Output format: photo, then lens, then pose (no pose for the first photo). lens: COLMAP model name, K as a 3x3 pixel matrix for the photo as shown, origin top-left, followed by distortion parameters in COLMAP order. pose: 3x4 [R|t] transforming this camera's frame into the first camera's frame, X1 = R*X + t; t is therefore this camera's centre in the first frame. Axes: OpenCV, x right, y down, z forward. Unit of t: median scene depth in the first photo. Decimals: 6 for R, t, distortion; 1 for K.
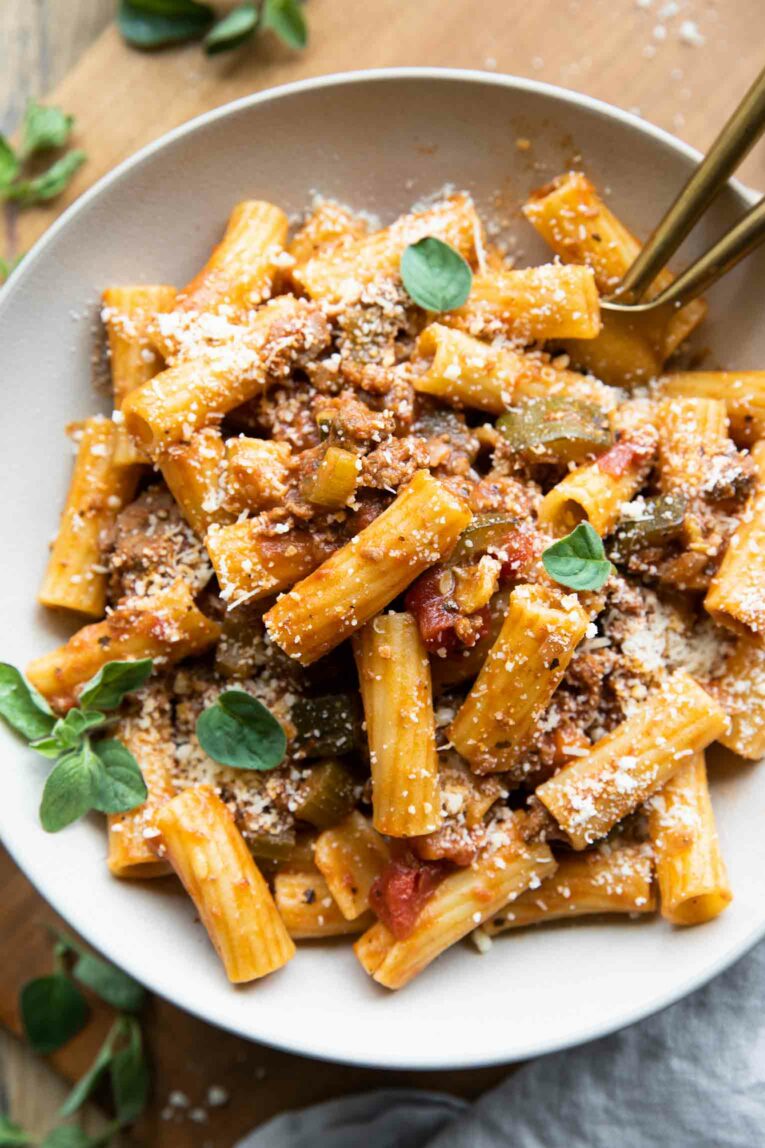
lens RADIAL K [[1774.8, 0, 382.5], [0, 1774.8, 574.0], [0, 0, 1]] dist [0.045924, 0.088015]
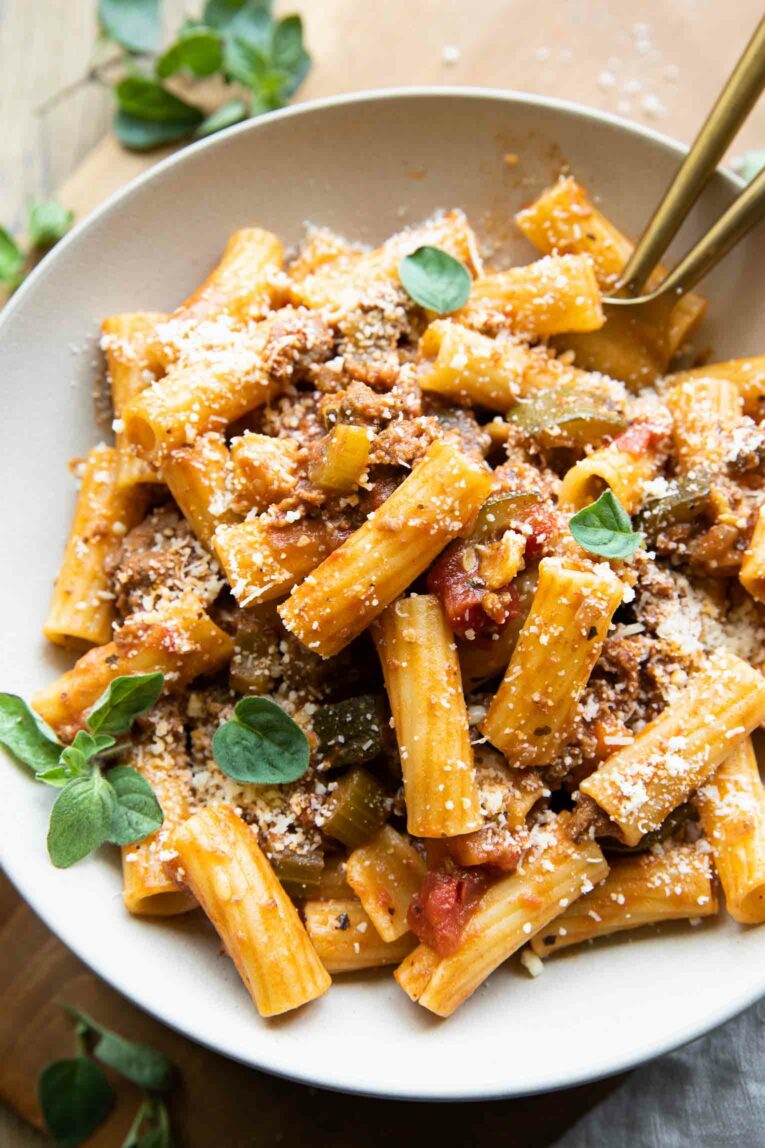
lens RADIAL K [[1493.5, 0, 378.6], [0, 1493.5, 578.7], [0, 0, 1]] dist [-0.021837, 0.056338]
pose [[0.998172, -0.059519, 0.010525, -0.020422], [0.060442, 0.983151, -0.172511, 0.142078], [-0.000080, 0.172832, 0.984951, 0.209430]]
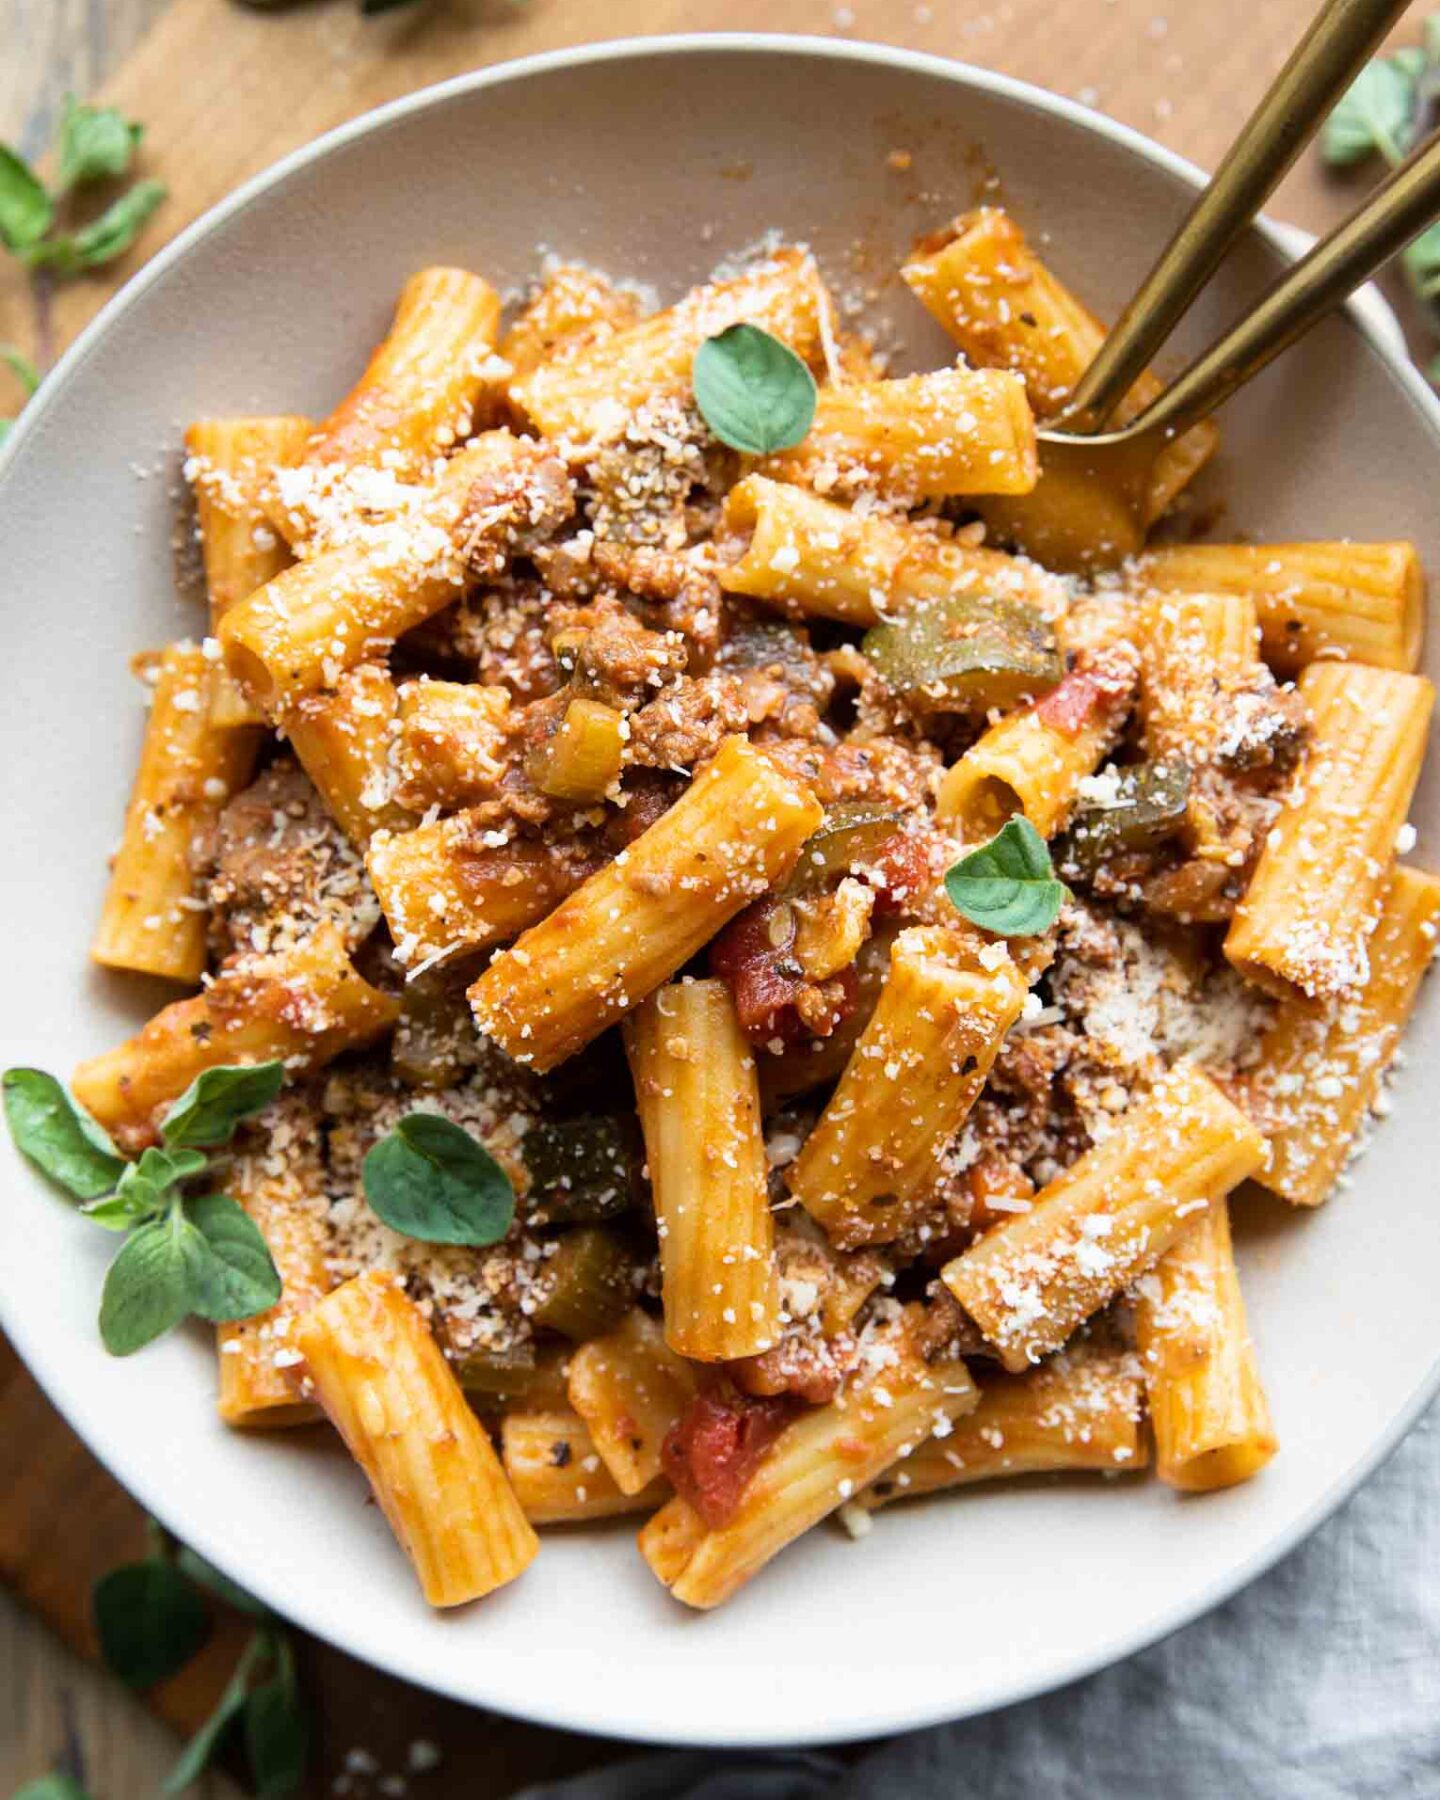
lens RADIAL K [[2700.7, 0, 707.7], [0, 2700.7, 878.0], [0, 0, 1]] dist [-0.004542, 0.099518]
pose [[0.999773, -0.021247, -0.001659, 0.013228], [0.021294, 0.999086, 0.037055, -0.042371], [0.000870, -0.037082, 0.999312, 0.111971]]
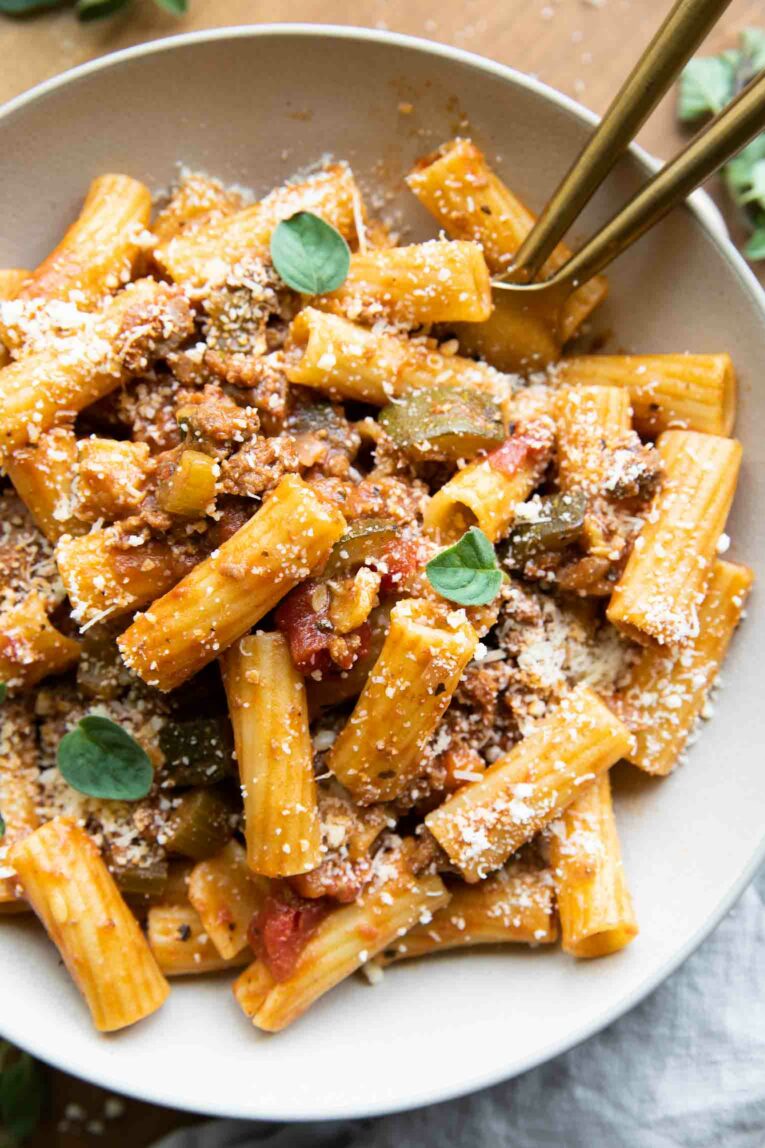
lens RADIAL K [[1493.5, 0, 378.6], [0, 1493.5, 578.7], [0, 0, 1]] dist [-0.021837, 0.056338]
pose [[0.999793, -0.016338, 0.012152, 0.054103], [0.015684, 0.998519, 0.052097, -0.042168], [-0.012986, -0.051896, 0.998568, 0.233398]]
